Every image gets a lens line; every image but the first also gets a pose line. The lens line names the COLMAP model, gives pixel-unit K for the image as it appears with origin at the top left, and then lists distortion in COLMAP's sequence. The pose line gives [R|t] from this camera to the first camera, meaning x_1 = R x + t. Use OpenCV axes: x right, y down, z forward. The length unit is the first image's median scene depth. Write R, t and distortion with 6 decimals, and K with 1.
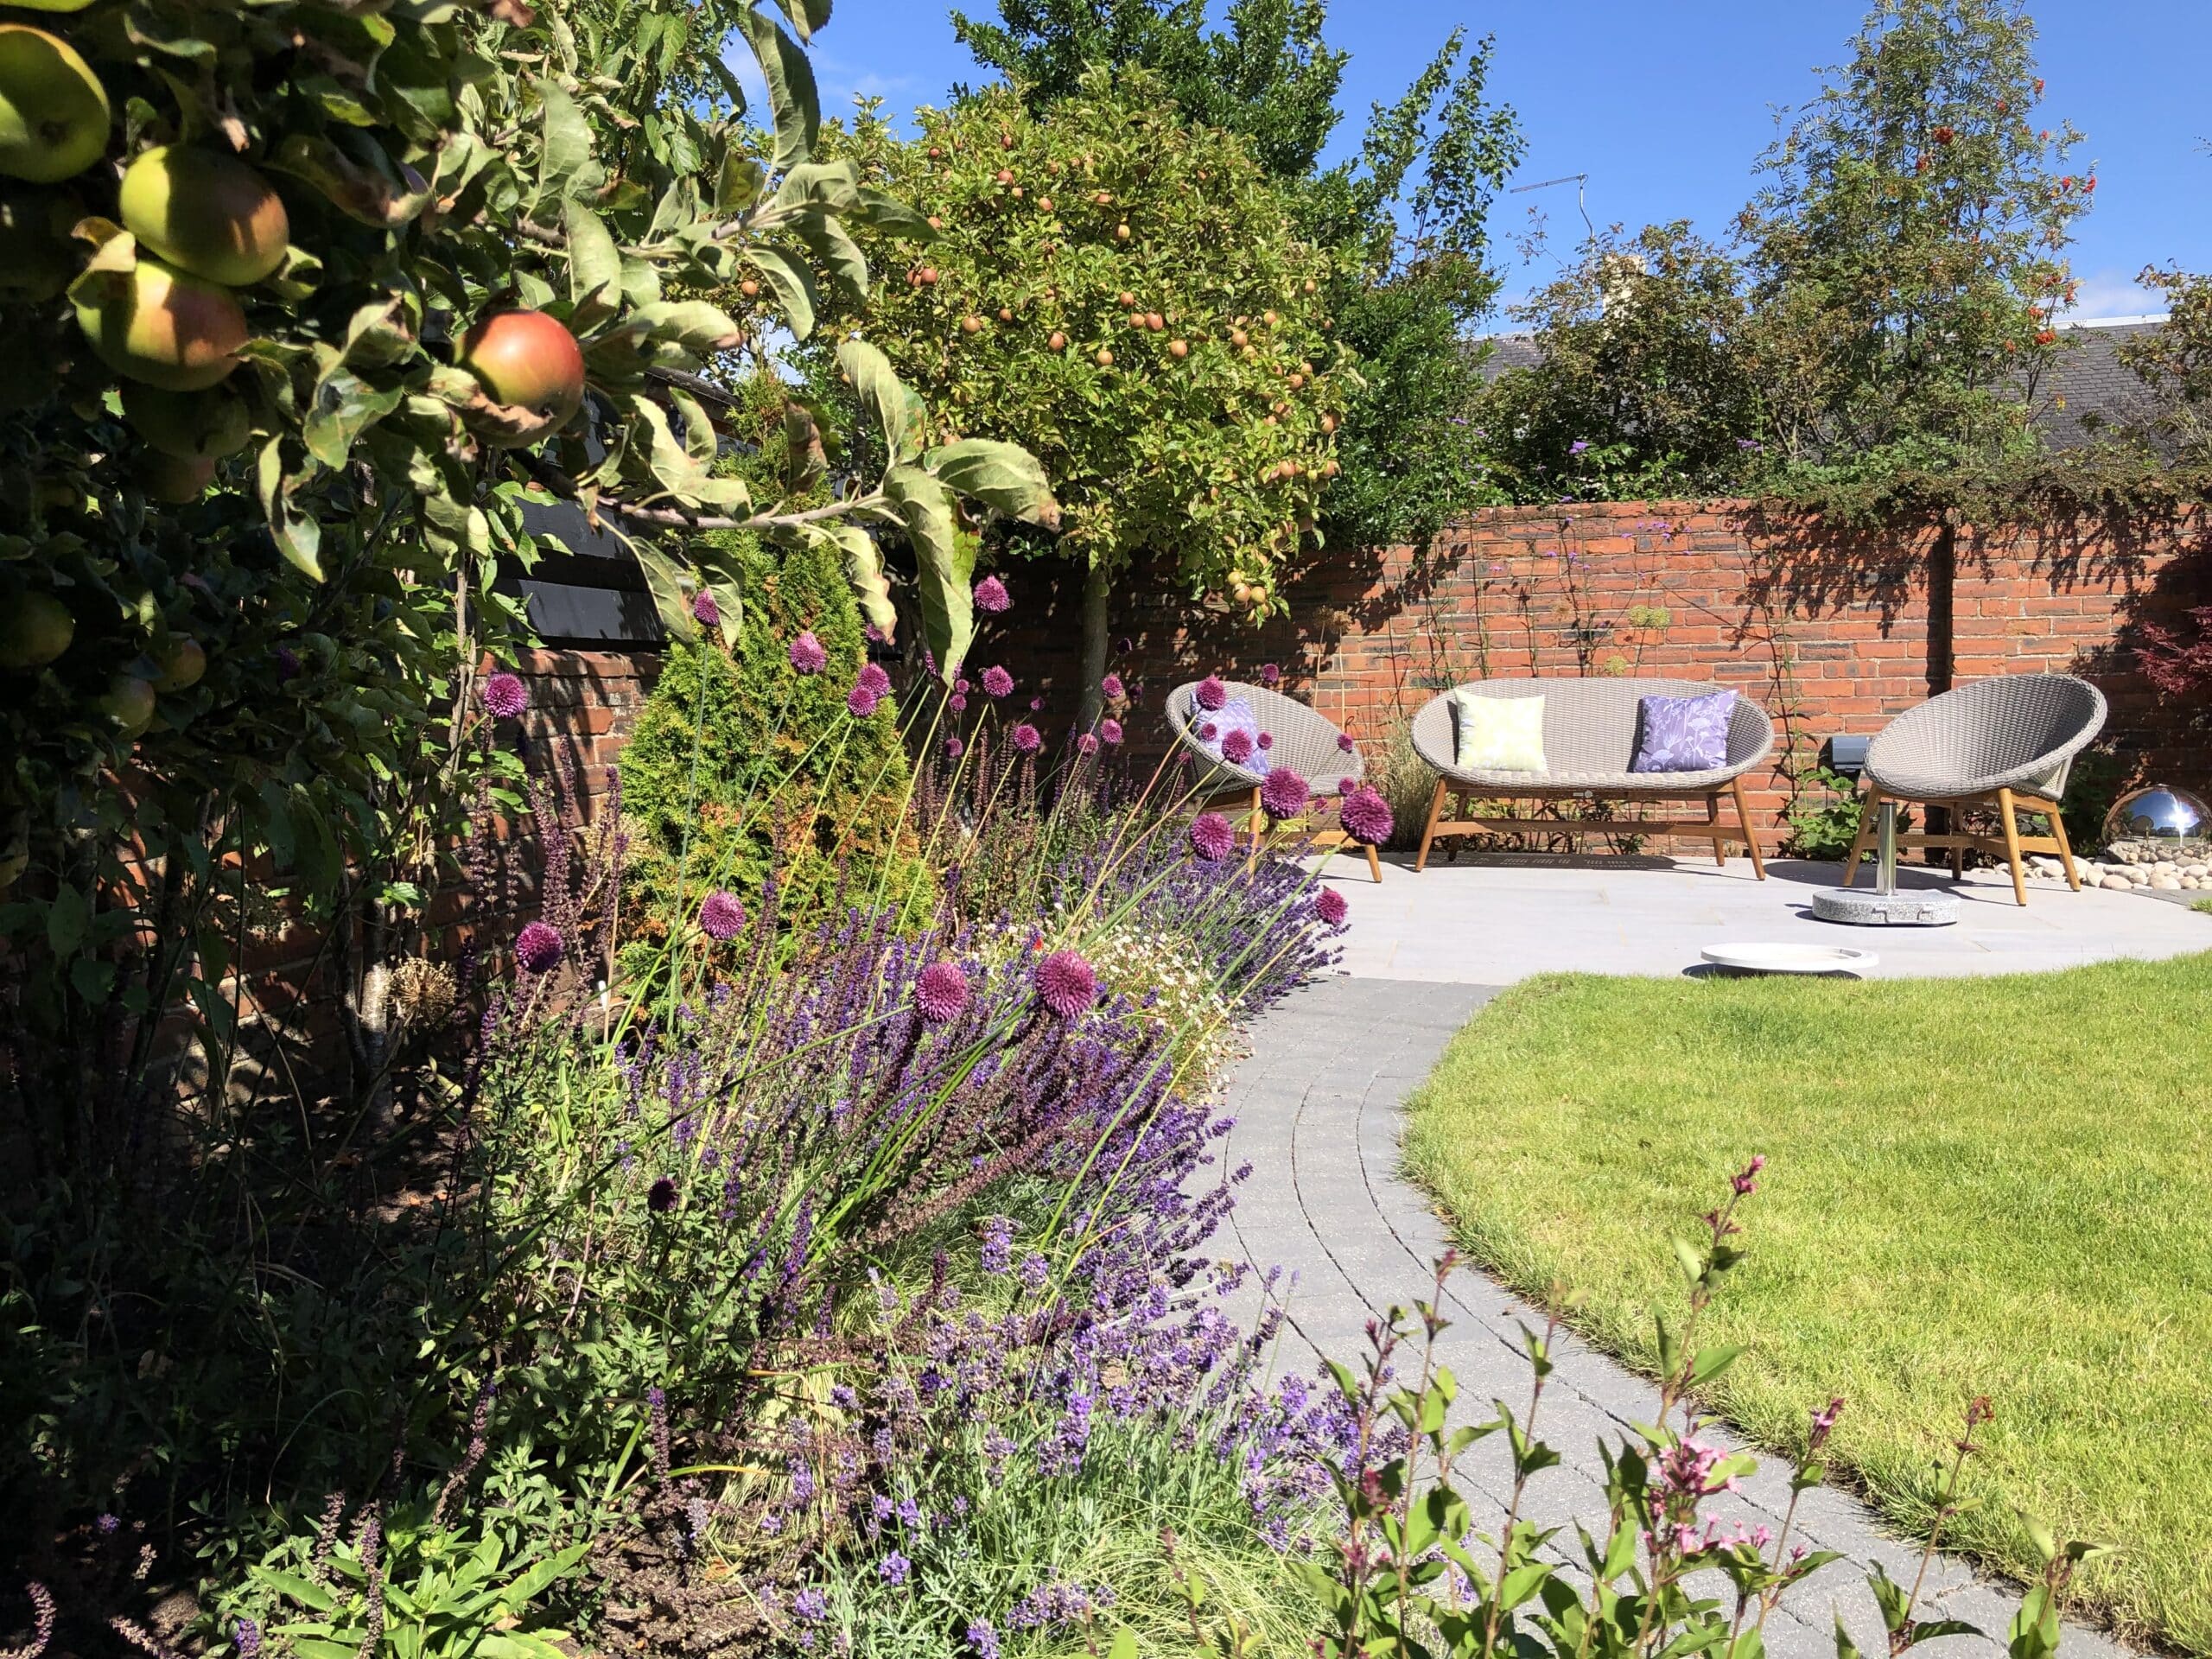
lens RADIAL K [[1928.5, 0, 1106.0], [0, 1928.5, 829.5], [0, 0, 1]] dist [-0.004137, 0.345175]
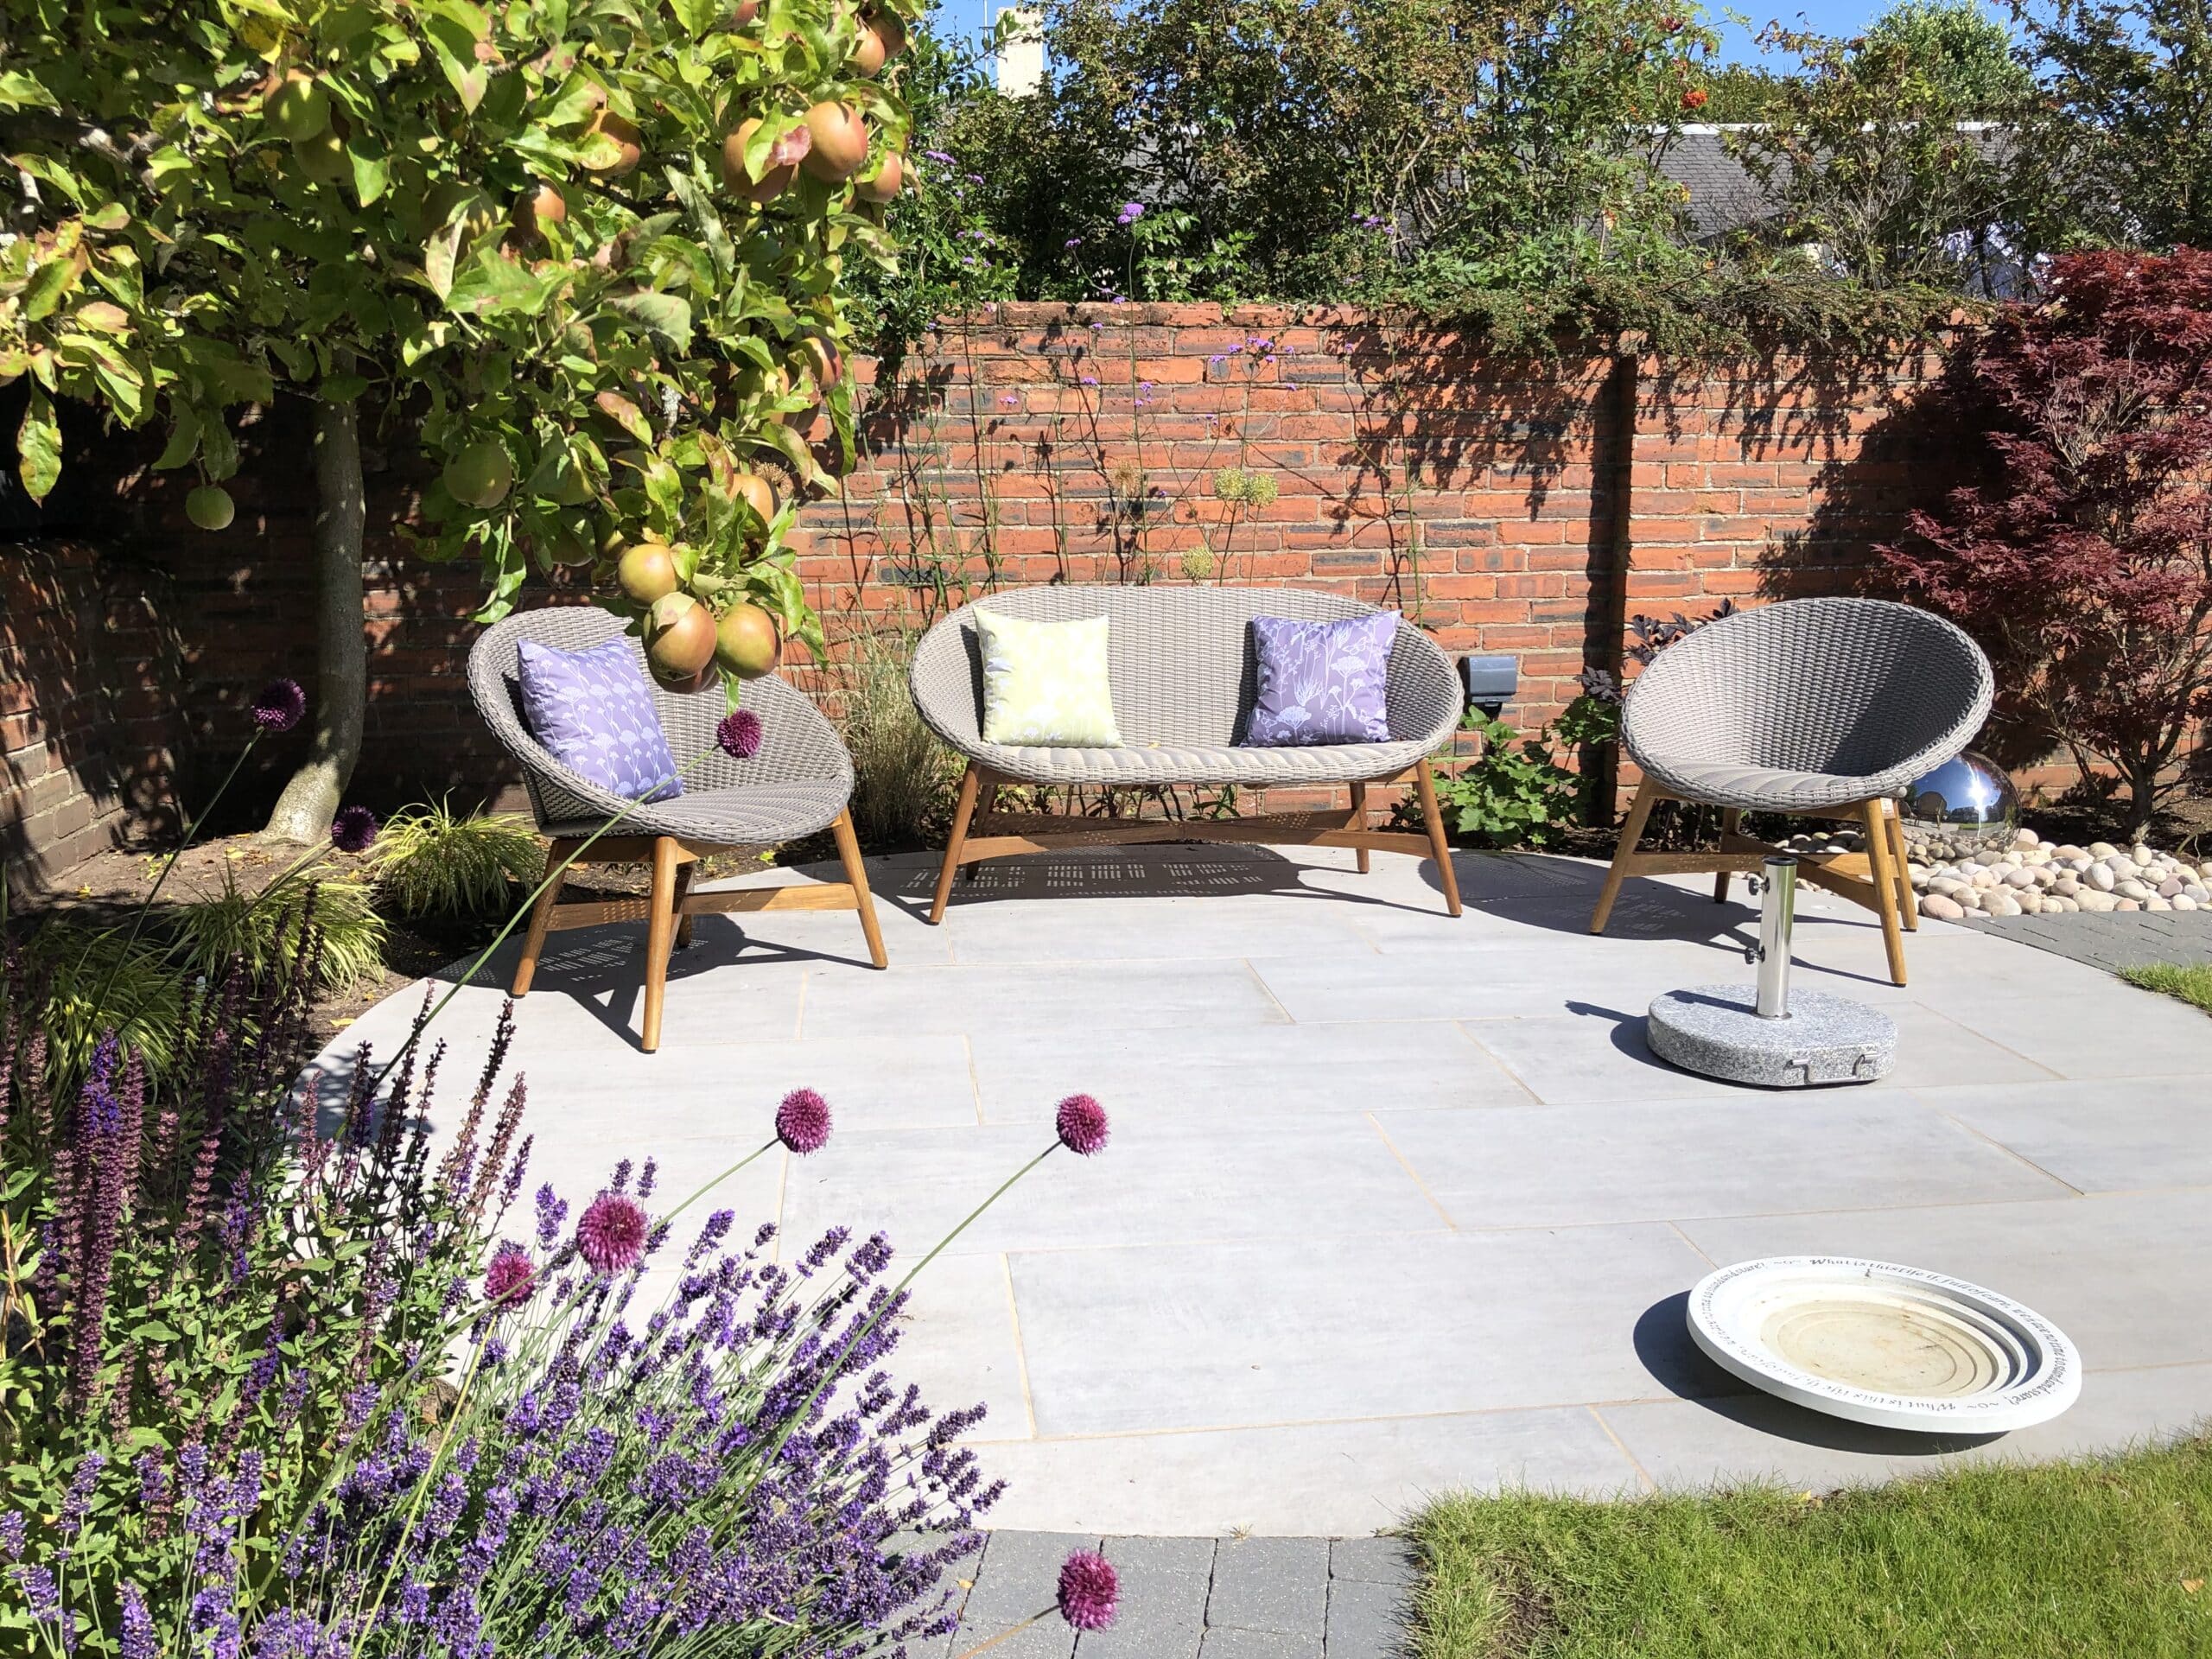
lens RADIAL K [[1850.4, 0, 1106.0], [0, 1850.4, 829.5], [0, 0, 1]] dist [0.236468, -0.312133]
pose [[0.943555, -0.047564, 0.327784, 0.021591], [0.010222, 0.993346, 0.114717, -0.067410], [-0.331059, -0.104891, 0.937762, 0.404377]]
